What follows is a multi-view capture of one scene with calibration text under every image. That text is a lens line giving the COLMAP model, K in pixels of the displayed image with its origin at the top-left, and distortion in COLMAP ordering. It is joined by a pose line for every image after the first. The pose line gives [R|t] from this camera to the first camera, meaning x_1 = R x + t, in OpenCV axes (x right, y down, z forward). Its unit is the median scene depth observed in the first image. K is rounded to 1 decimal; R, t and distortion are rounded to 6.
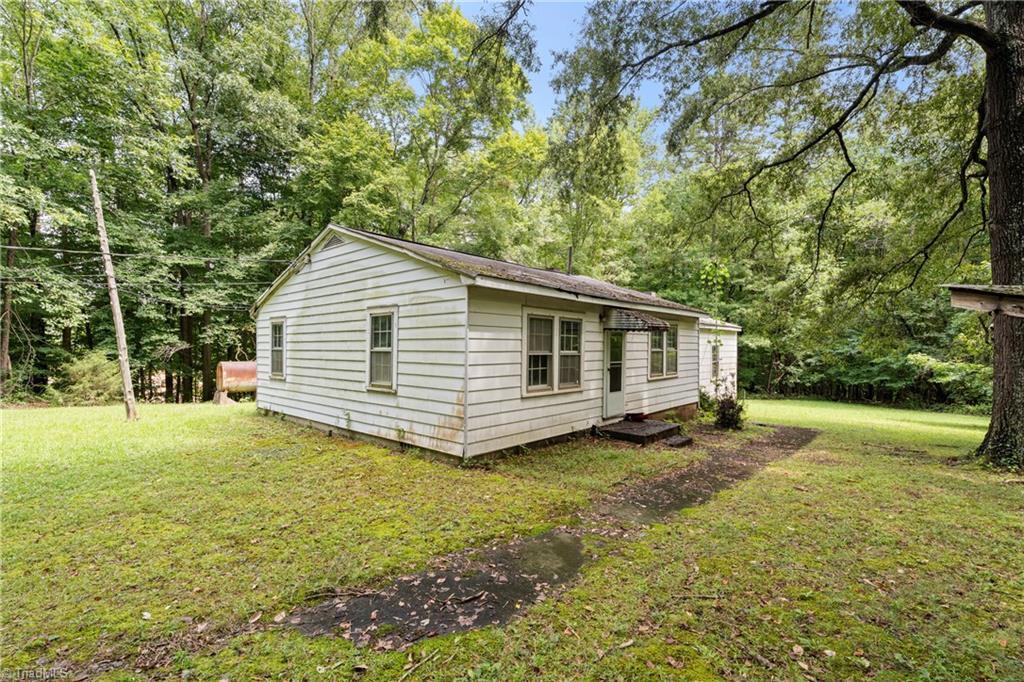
lens RADIAL K [[460.2, 0, 512.0], [0, 460.2, 341.0], [0, 0, 1]] dist [0.010392, -0.000022]
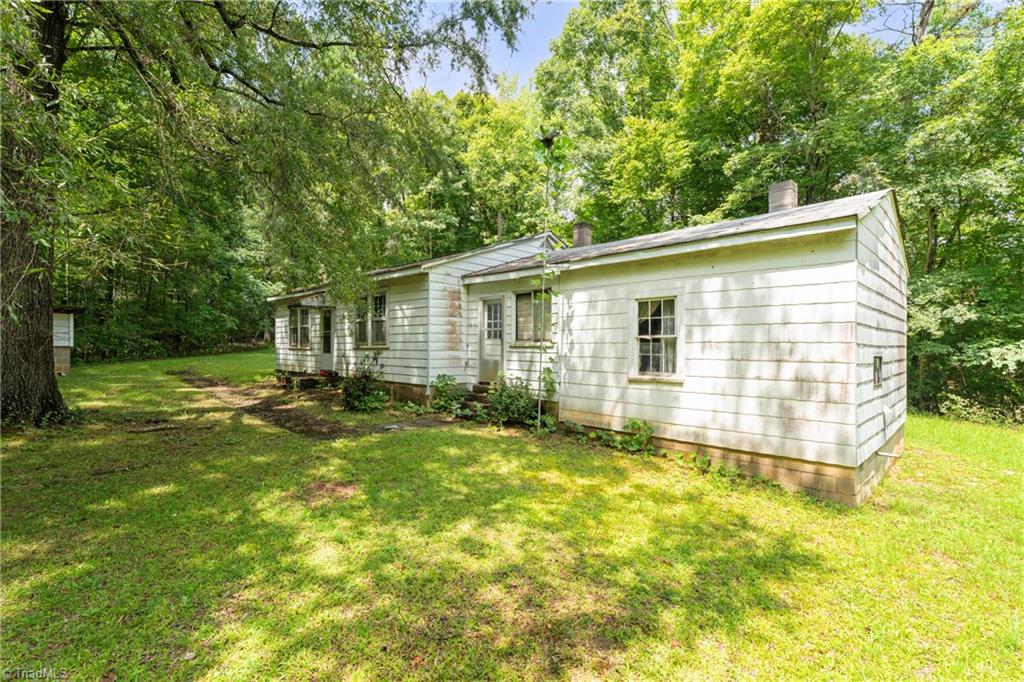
lens RADIAL K [[460.2, 0, 512.0], [0, 460.2, 341.0], [0, 0, 1]] dist [0.010392, -0.000022]
pose [[-0.049575, -0.020735, -0.998555, 1.580630], [0.002937, 0.999777, -0.020906, 0.104558], [0.998766, -0.003969, -0.049503, 1.622685]]
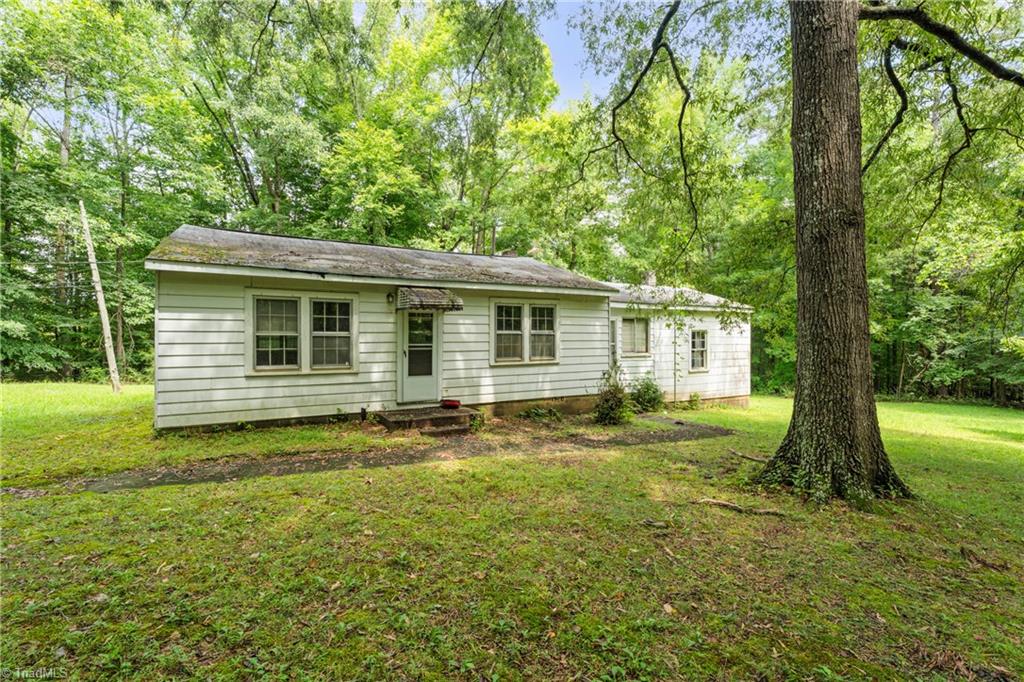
lens RADIAL K [[460.2, 0, 512.0], [0, 460.2, 341.0], [0, 0, 1]] dist [0.010392, -0.000022]
pose [[0.944165, -0.009374, -0.329340, 0.715452], [0.012861, 0.999882, 0.008410, 0.032835], [0.329222, -0.012176, 0.944174, 0.167306]]
